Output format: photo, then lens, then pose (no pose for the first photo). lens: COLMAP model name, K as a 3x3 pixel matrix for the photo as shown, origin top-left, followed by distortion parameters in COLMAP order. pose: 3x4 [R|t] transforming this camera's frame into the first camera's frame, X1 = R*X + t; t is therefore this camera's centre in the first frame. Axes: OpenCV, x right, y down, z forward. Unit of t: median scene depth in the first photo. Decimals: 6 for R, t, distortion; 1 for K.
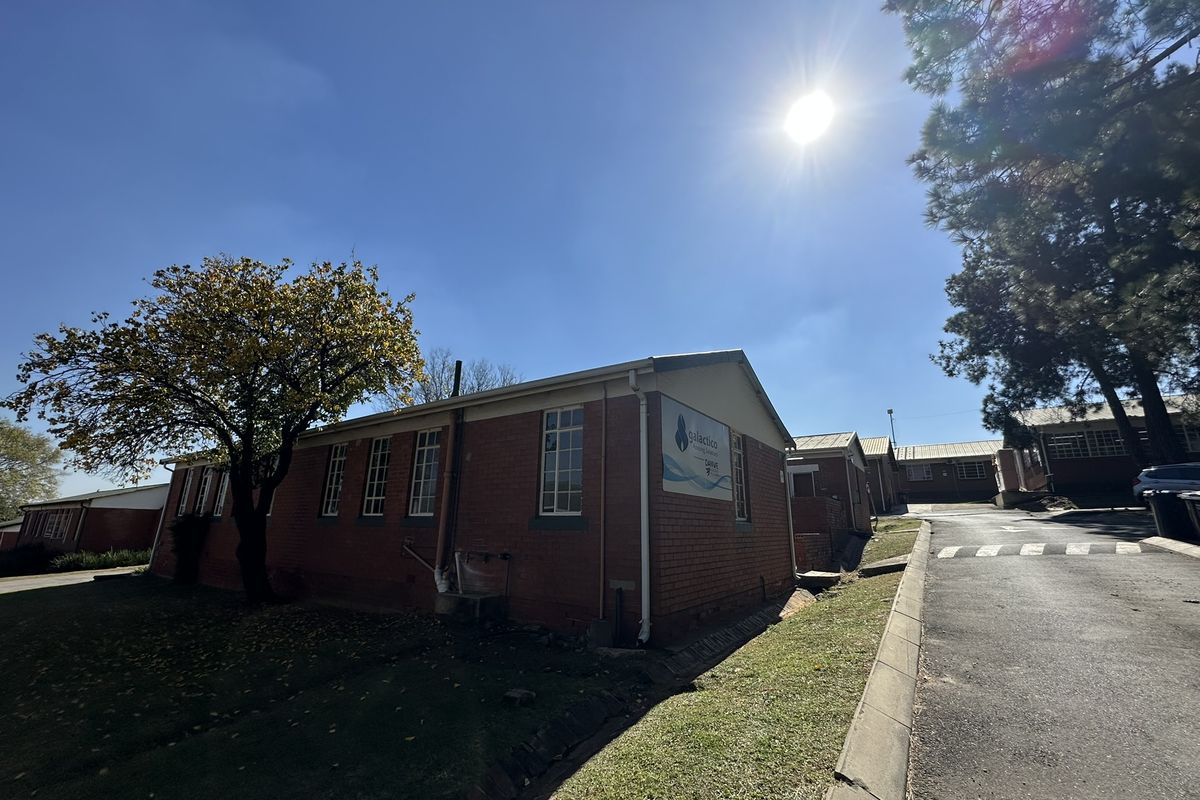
lens RADIAL K [[477.7, 0, 600.0], [0, 477.7, 400.0], [0, 0, 1]] dist [-0.000643, 0.000172]
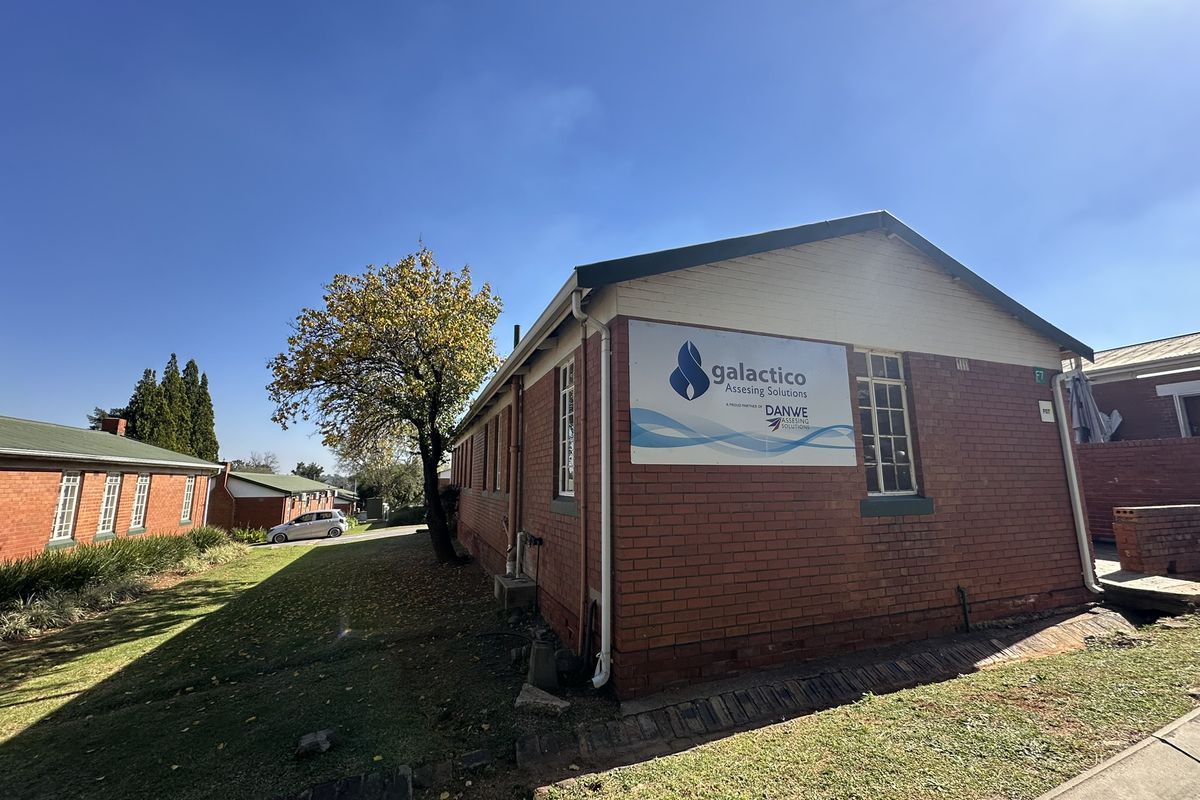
lens RADIAL K [[477.7, 0, 600.0], [0, 477.7, 400.0], [0, 0, 1]] dist [-0.000643, 0.000172]
pose [[0.824011, -0.112806, -0.555230, 0.306496], [0.161272, 0.986140, 0.038987, 0.045790], [0.543136, -0.121669, 0.830782, 0.286173]]
